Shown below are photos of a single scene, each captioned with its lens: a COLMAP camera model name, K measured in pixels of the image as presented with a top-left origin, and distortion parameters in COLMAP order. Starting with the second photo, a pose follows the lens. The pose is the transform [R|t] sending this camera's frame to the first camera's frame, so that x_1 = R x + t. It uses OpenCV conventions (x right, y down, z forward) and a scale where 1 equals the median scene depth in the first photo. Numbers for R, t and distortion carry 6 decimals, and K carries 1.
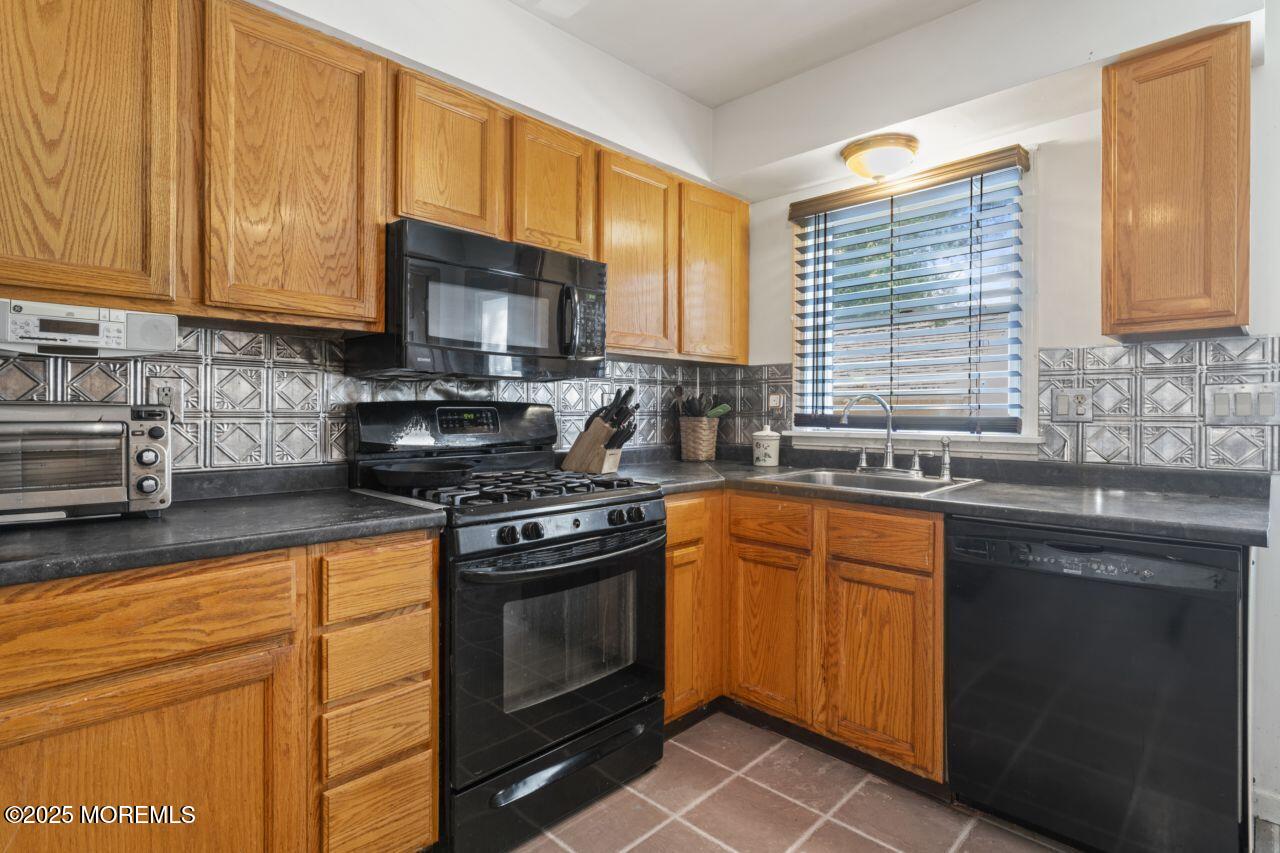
lens RADIAL K [[606.1, 0, 640.3], [0, 606.1, 414.4], [0, 0, 1]] dist [-0.001277, 0.000029]
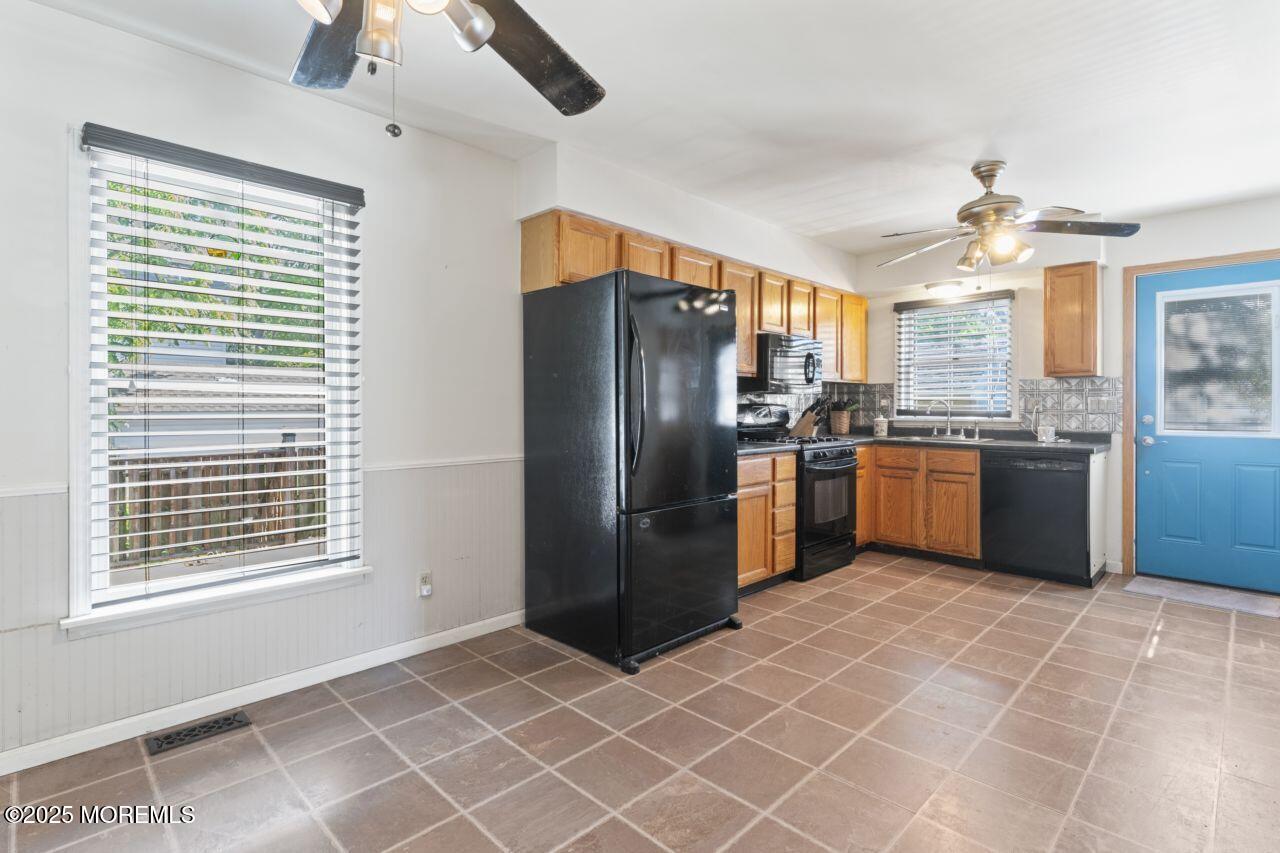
lens RADIAL K [[591.8, 0, 637.6], [0, 591.8, 410.0], [0, 0, 1]] dist [-0.000965, -0.000249]
pose [[0.999987, -0.002472, -0.004413, -0.767894], [0.002467, 0.999996, -0.001084, 0.001794], [0.004416, 0.001073, 0.999990, -1.231792]]
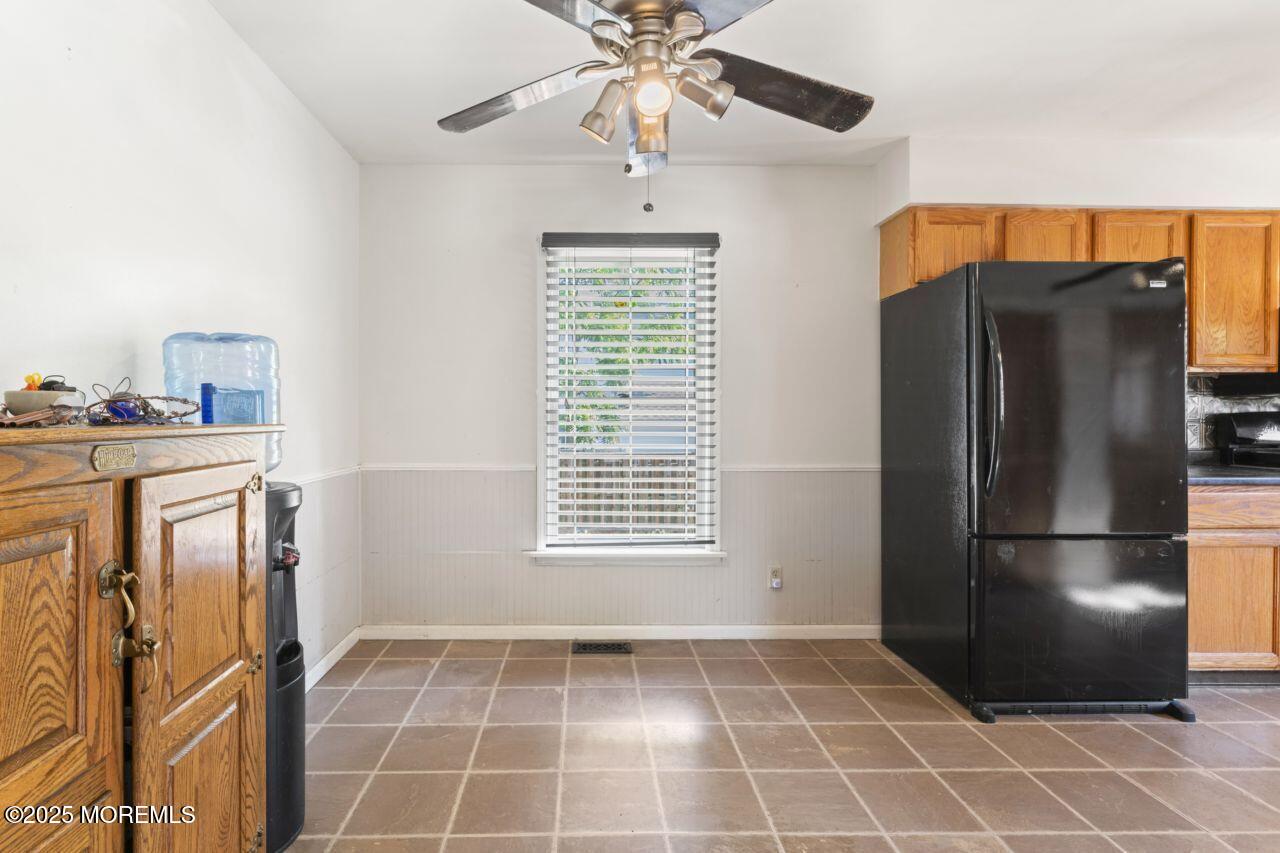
lens RADIAL K [[610.5, 0, 640.6], [0, 610.5, 416.0], [0, 0, 1]] dist [0.000893, 0.000166]
pose [[0.738701, -0.003272, -0.674025, -0.497650], [-0.002064, 0.999973, -0.007117, 0.002930], [0.674030, 0.006649, 0.738674, -1.244999]]
